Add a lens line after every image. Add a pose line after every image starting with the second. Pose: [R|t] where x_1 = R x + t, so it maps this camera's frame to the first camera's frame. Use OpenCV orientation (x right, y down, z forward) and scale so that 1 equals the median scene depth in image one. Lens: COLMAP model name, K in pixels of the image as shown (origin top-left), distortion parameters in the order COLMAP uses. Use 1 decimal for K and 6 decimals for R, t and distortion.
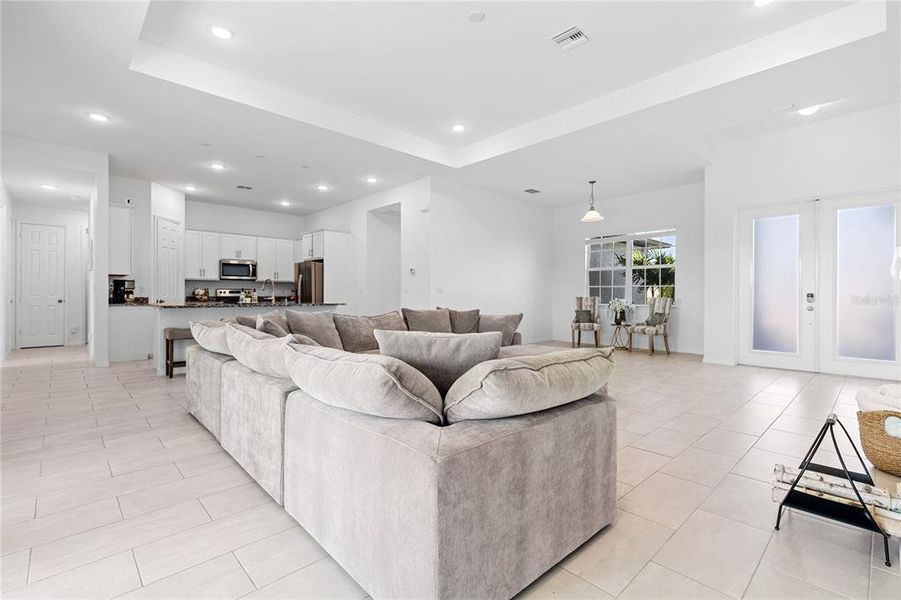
lens RADIAL K [[409.6, 0, 452.3], [0, 409.6, 296.0], [0, 0, 1]] dist [-0.001111, -0.000067]
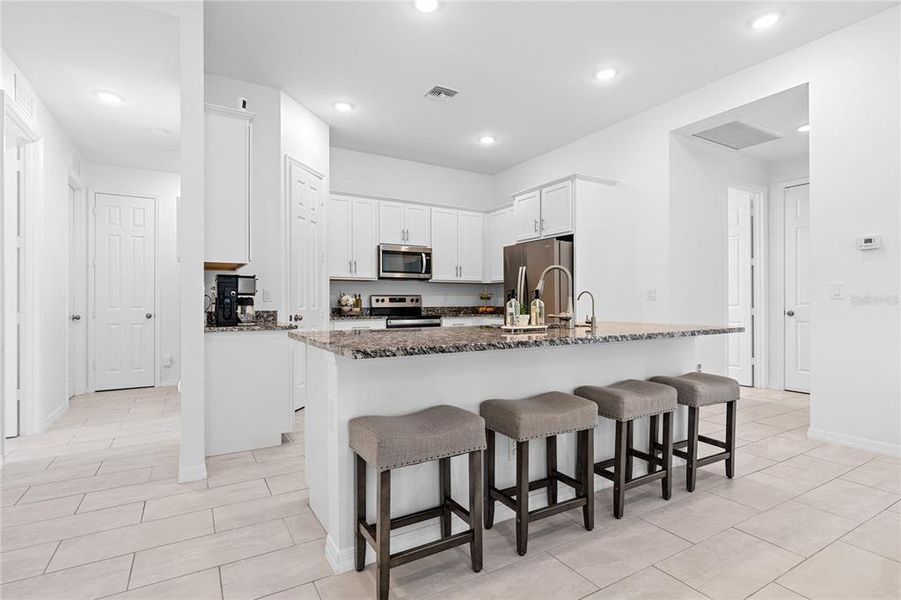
lens RADIAL K [[445.6, 0, 450.5], [0, 445.6, 300.0], [0, 0, 1]] dist [0.002251, 0.000168]
pose [[0.973988, -0.006658, -0.226501, -0.342744], [0.004771, 0.999949, -0.008876, -0.003778], [0.226549, 0.007565, 0.973970, 0.427446]]
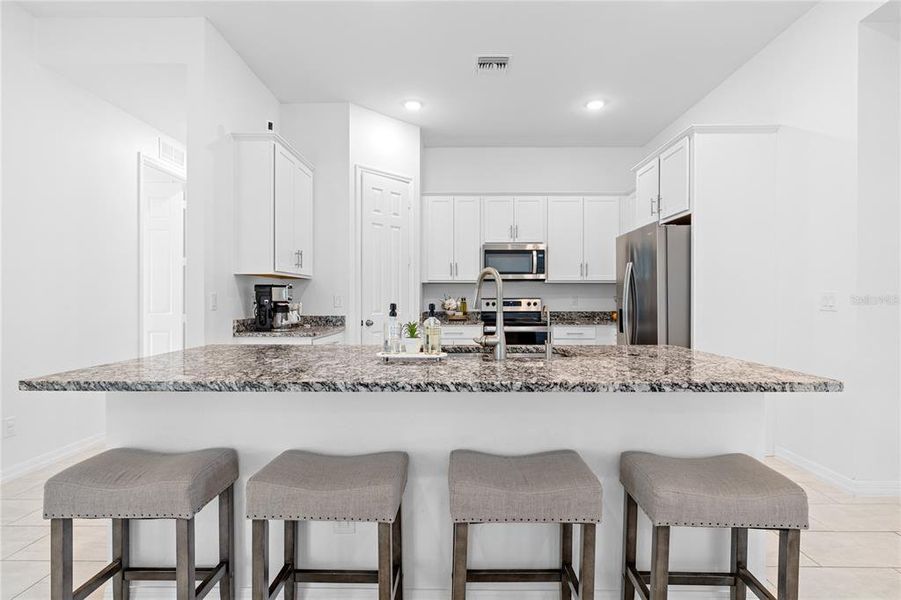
lens RADIAL K [[445.6, 0, 450.5], [0, 445.6, 300.0], [0, 0, 1]] dist [0.002251, 0.000168]
pose [[0.713745, -0.000573, -0.700405, -0.194024], [-0.000159, 1.000000, -0.000981, -0.015126], [0.700406, 0.000811, 0.713745, 0.581570]]
